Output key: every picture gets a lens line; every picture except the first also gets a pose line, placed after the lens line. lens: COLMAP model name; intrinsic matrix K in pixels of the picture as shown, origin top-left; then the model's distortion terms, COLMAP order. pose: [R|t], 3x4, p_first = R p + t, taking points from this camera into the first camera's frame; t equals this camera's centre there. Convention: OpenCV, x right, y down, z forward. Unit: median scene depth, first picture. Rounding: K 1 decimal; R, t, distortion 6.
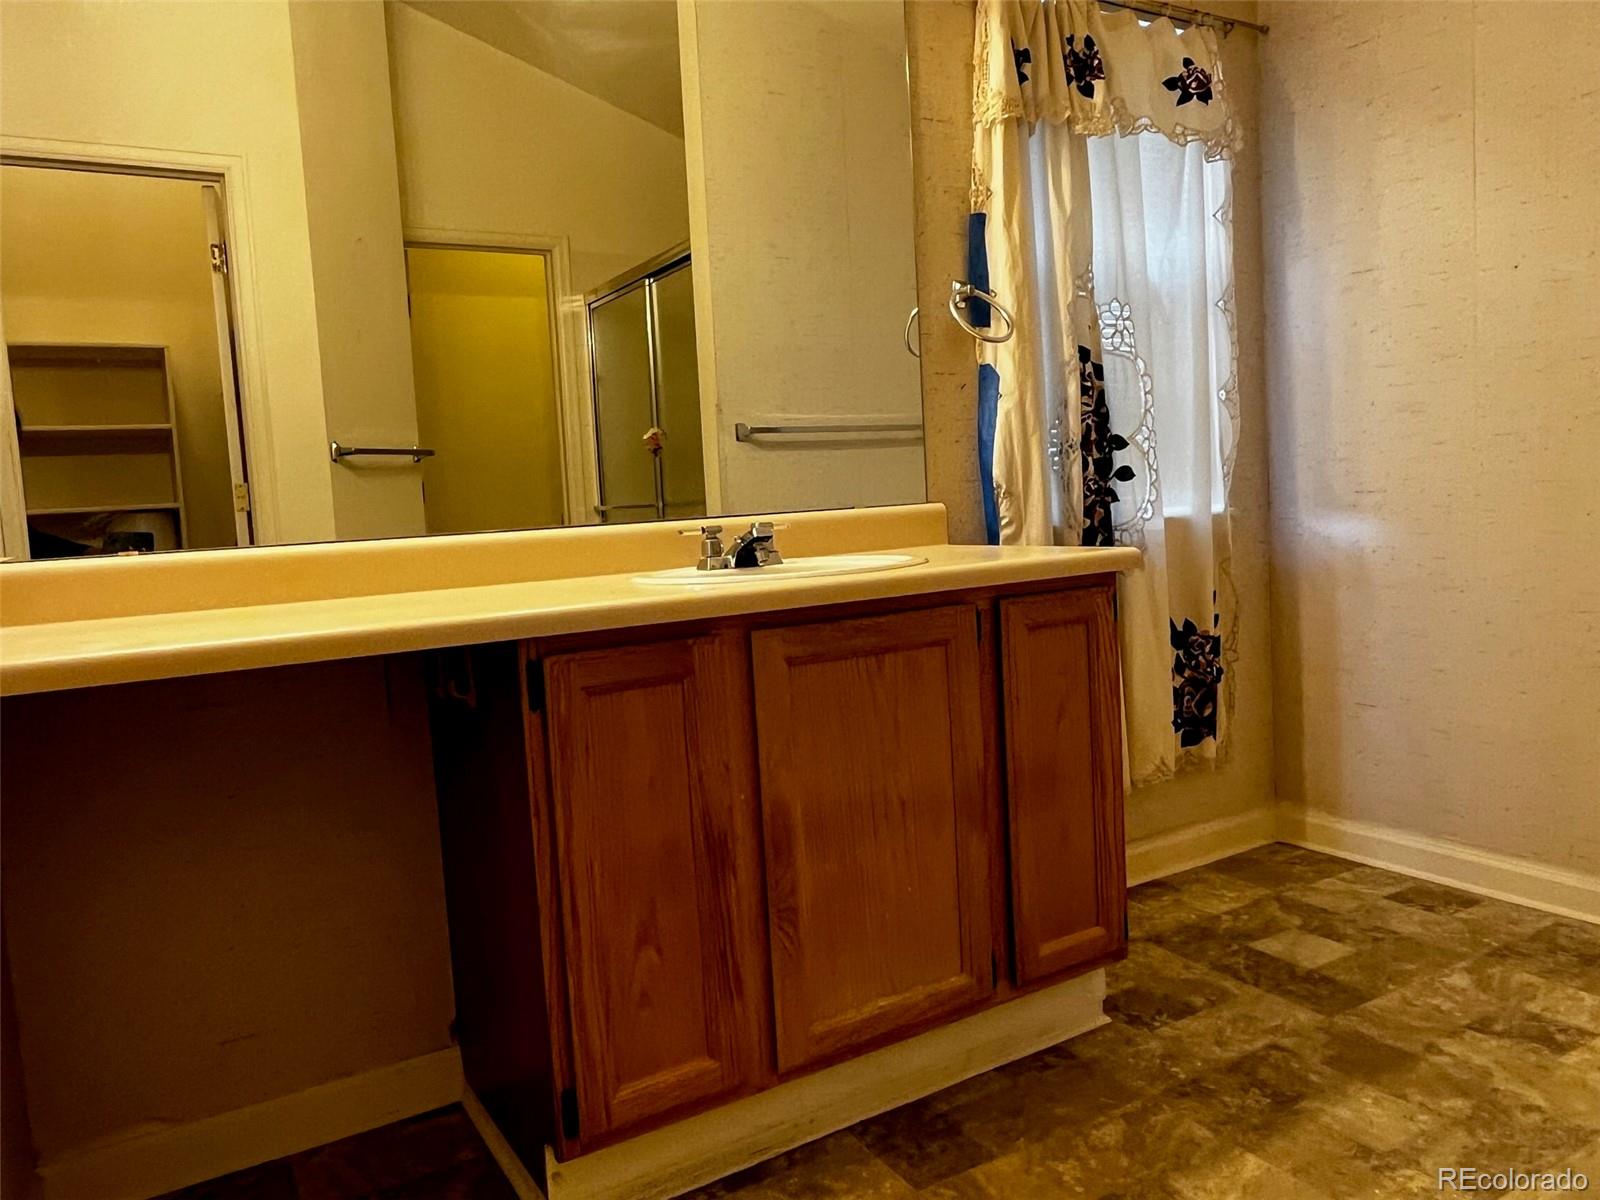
lens RADIAL K [[1138.8, 0, 800.0], [0, 1138.8, 600.0], [0, 0, 1]] dist [0.000882, -0.000488]
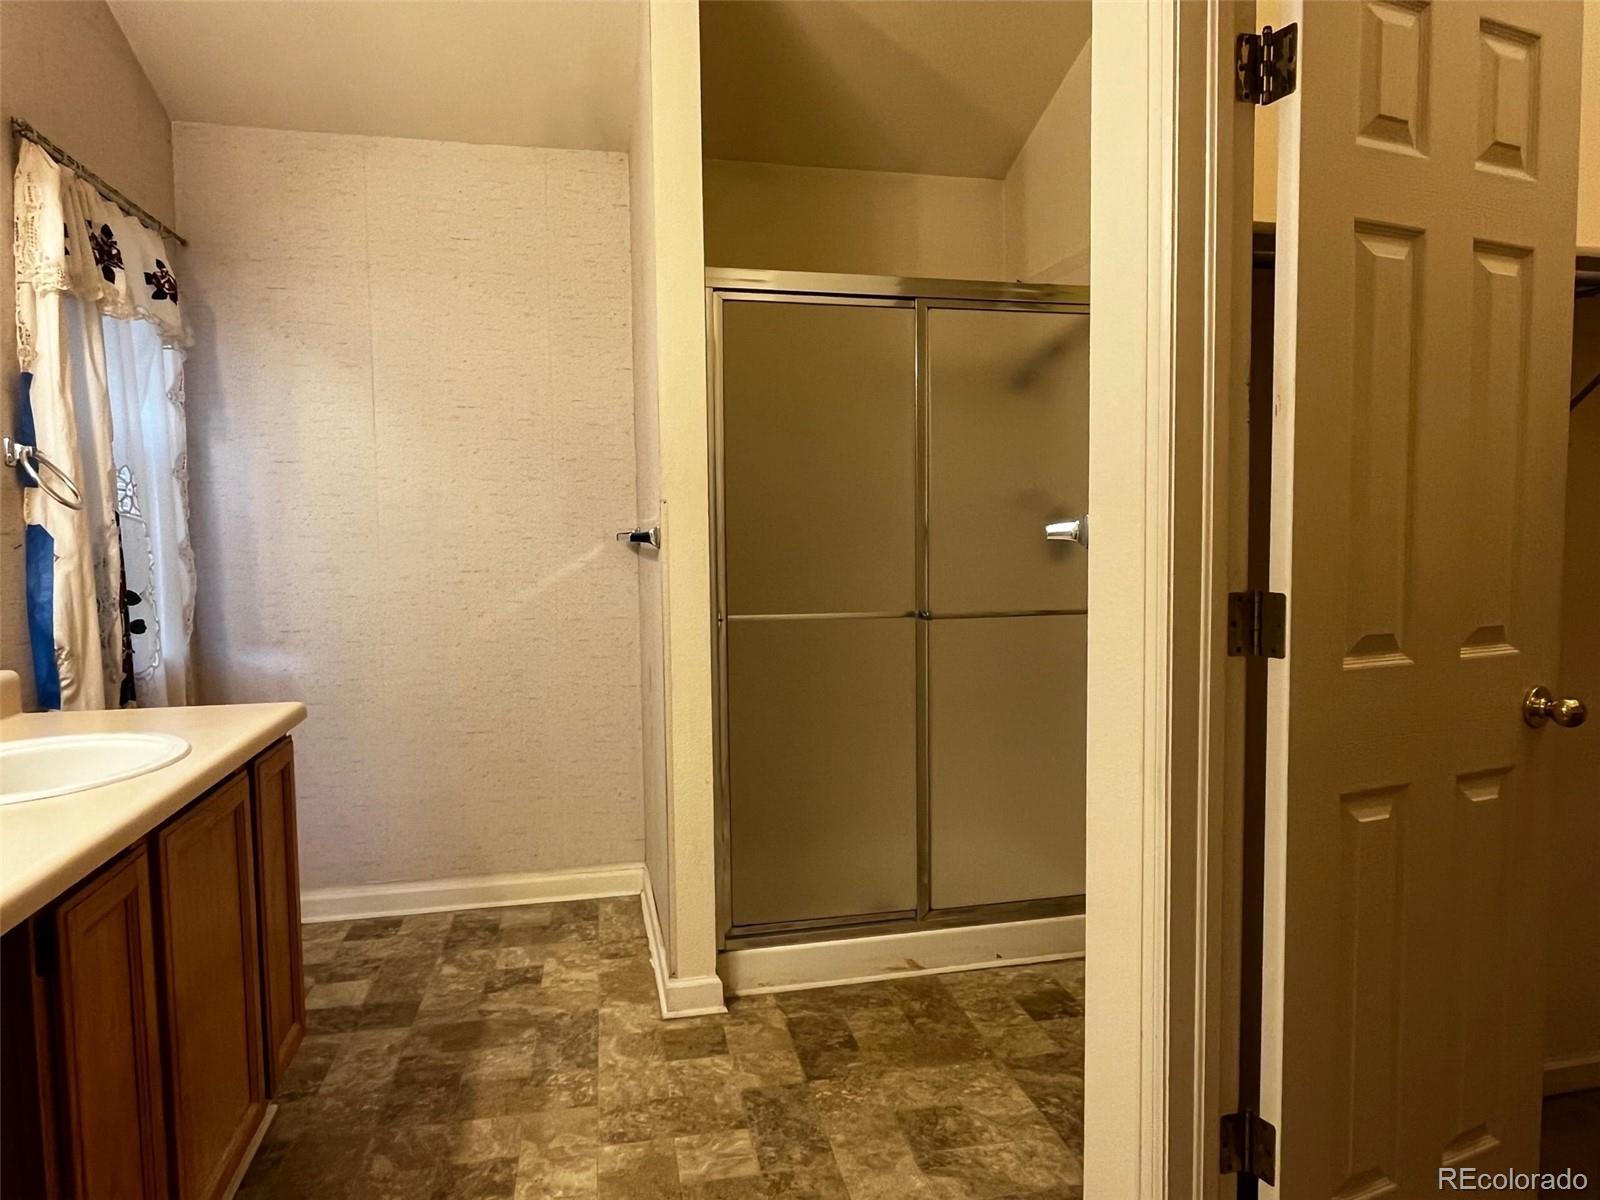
lens RADIAL K [[1026.8, 0, 800.0], [0, 1026.8, 600.0], [0, 0, 1]] dist [-0.005162, -0.001049]
pose [[0.318948, -0.012646, 0.947688, -0.478562], [0.076428, 0.996998, -0.012418, -0.083329], [-0.944686, 0.076390, 0.318957, 0.103435]]
